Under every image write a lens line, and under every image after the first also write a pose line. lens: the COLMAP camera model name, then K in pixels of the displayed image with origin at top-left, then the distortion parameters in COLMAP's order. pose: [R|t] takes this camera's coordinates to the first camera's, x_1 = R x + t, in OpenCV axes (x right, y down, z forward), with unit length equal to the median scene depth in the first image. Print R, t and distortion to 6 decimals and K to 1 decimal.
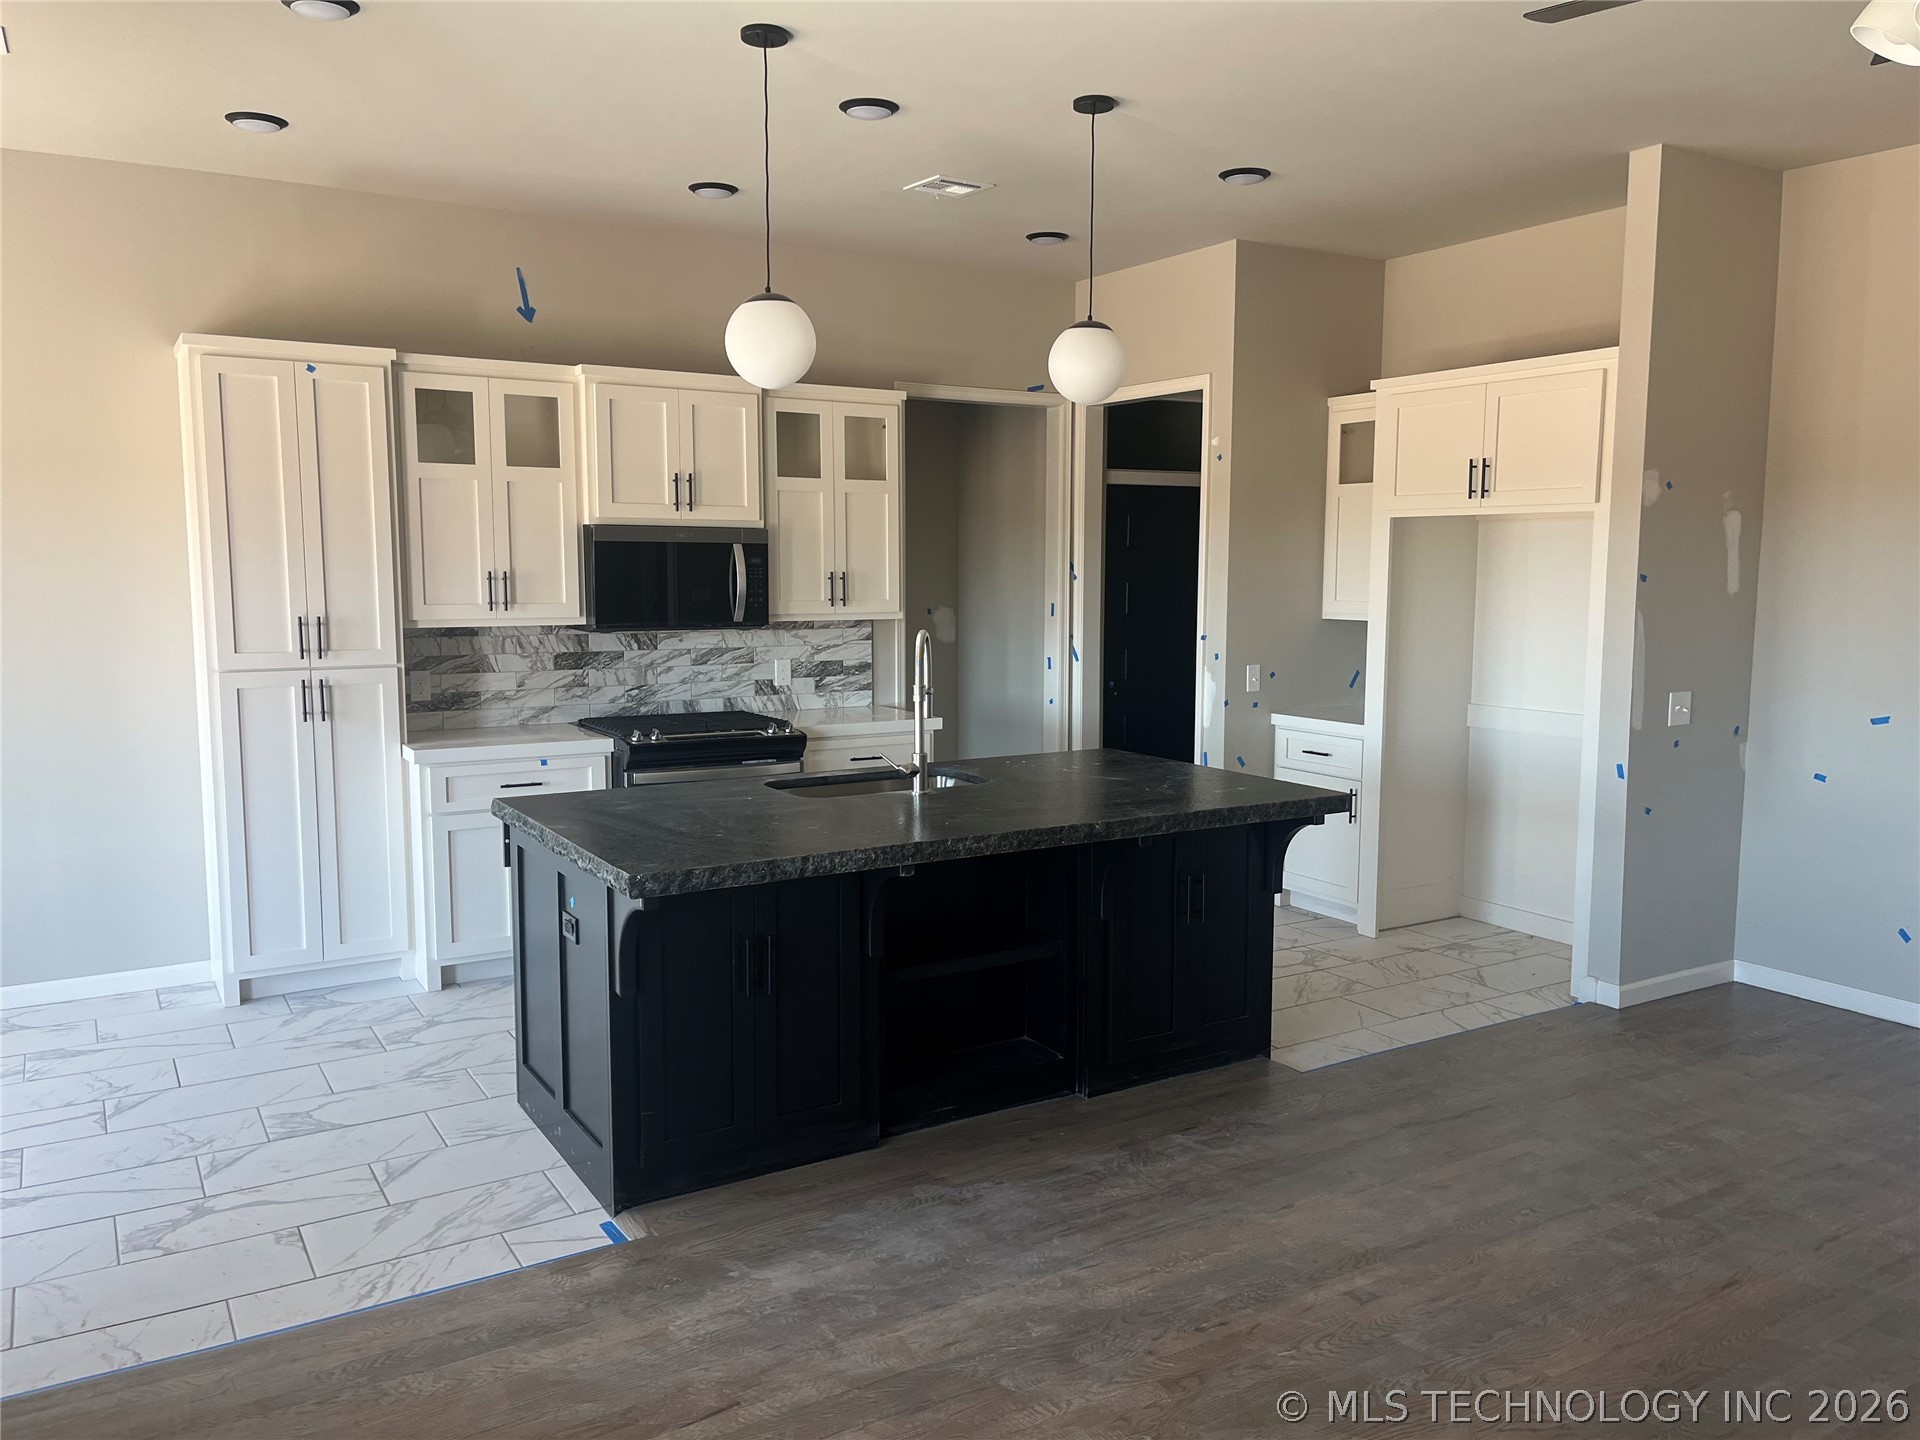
lens RADIAL K [[1471.3, 0, 960.0], [0, 1471.3, 720.0], [0, 0, 1]] dist [0.055470, -0.004613]
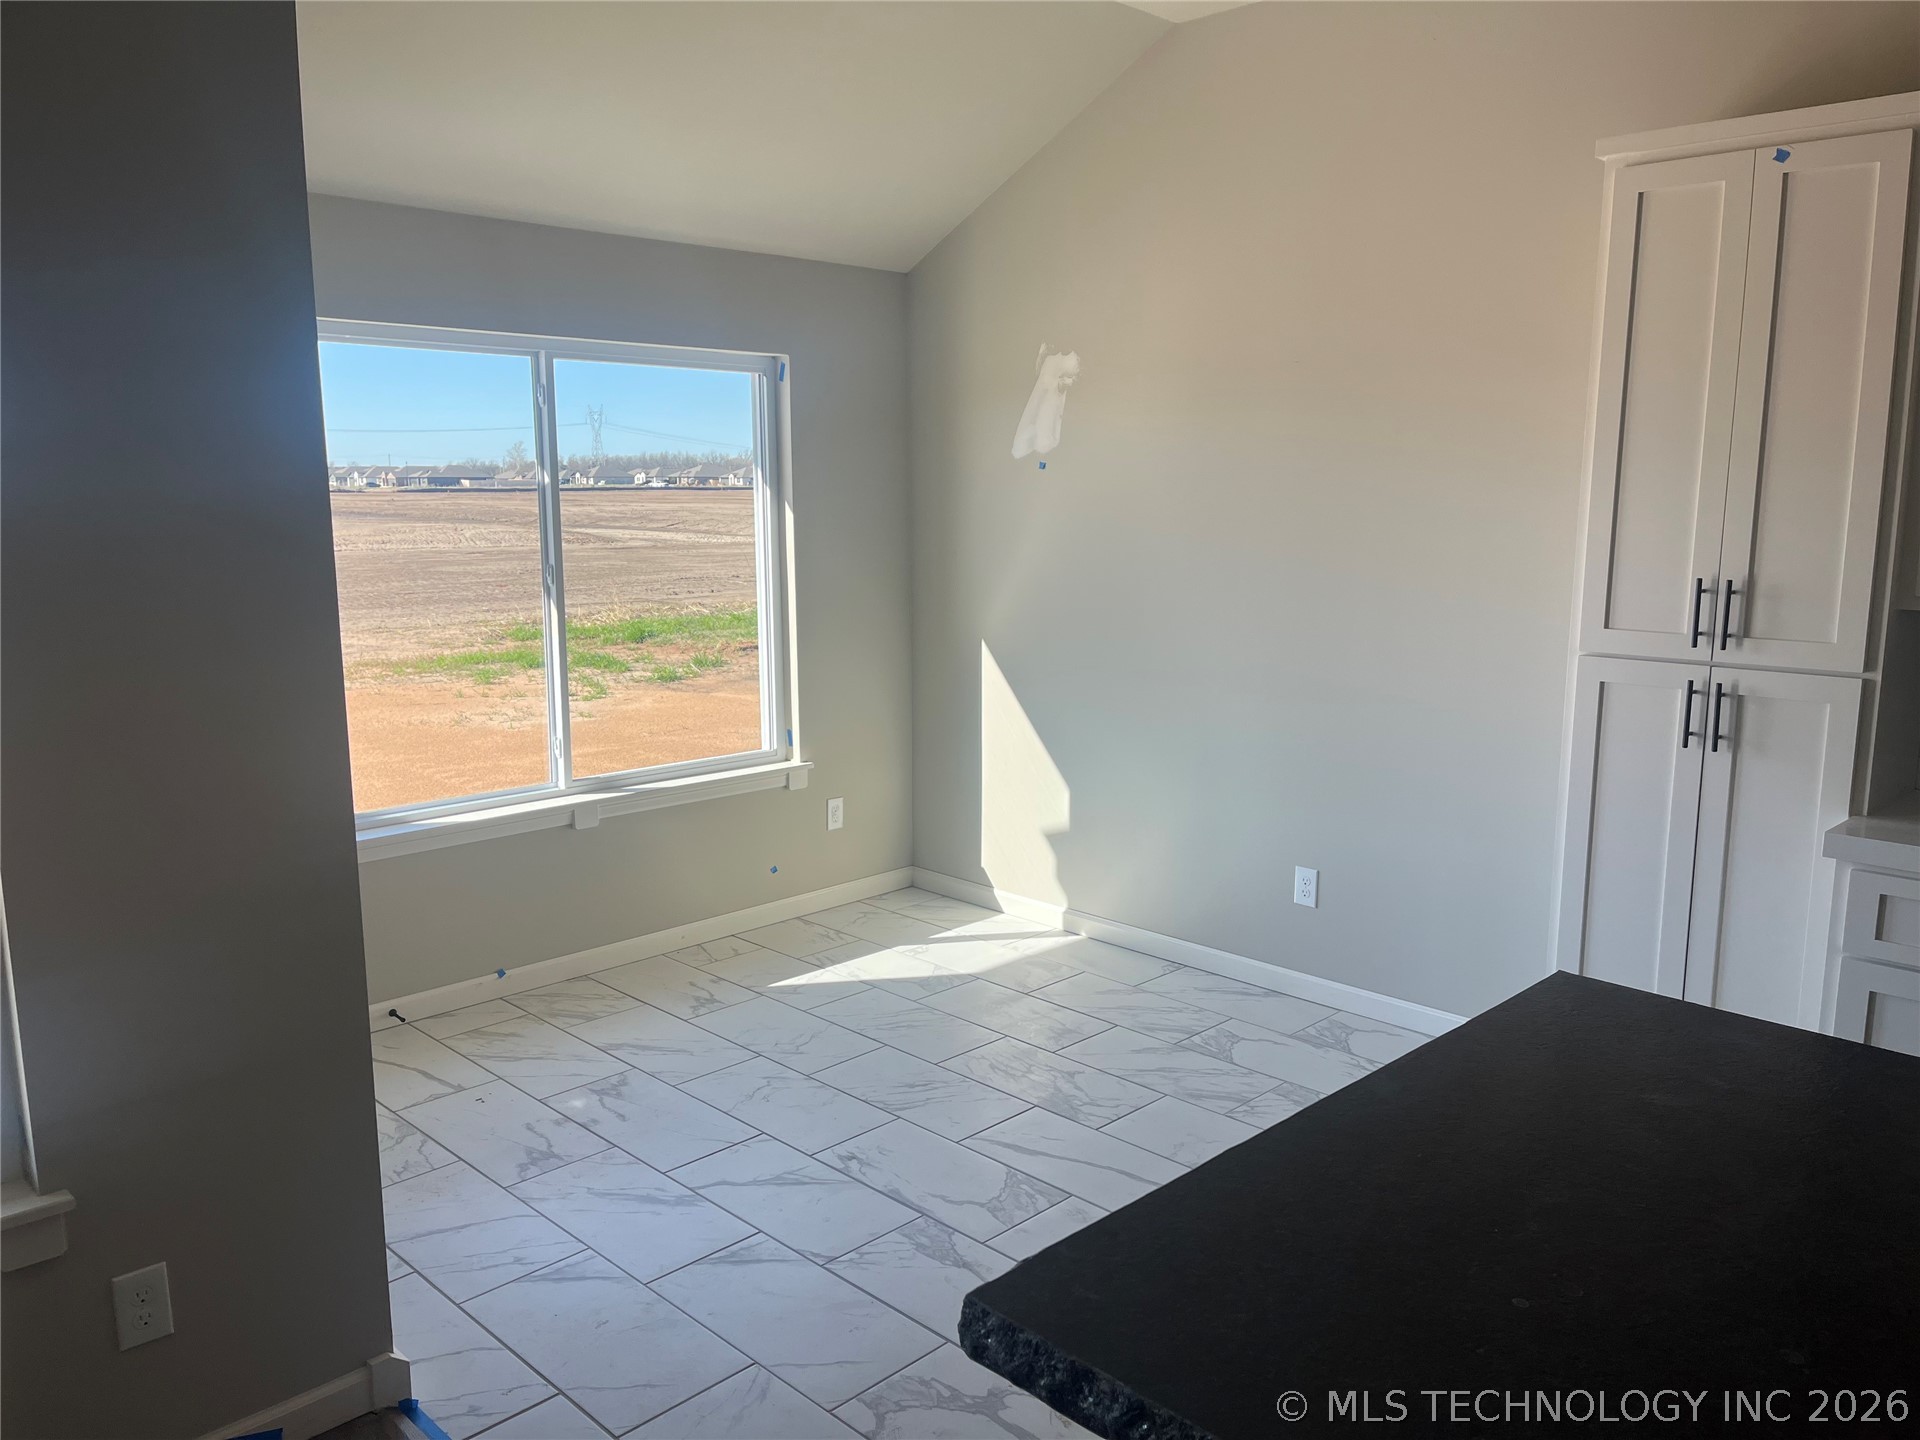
lens RADIAL K [[1471.3, 0, 960.0], [0, 1471.3, 720.0], [0, 0, 1]] dist [0.055470, -0.004613]
pose [[0.238654, 0.157999, -0.958165, 0.084255], [-0.106509, 0.984982, 0.135892, -0.062400], [0.965246, 0.069622, 0.251898, 0.545345]]
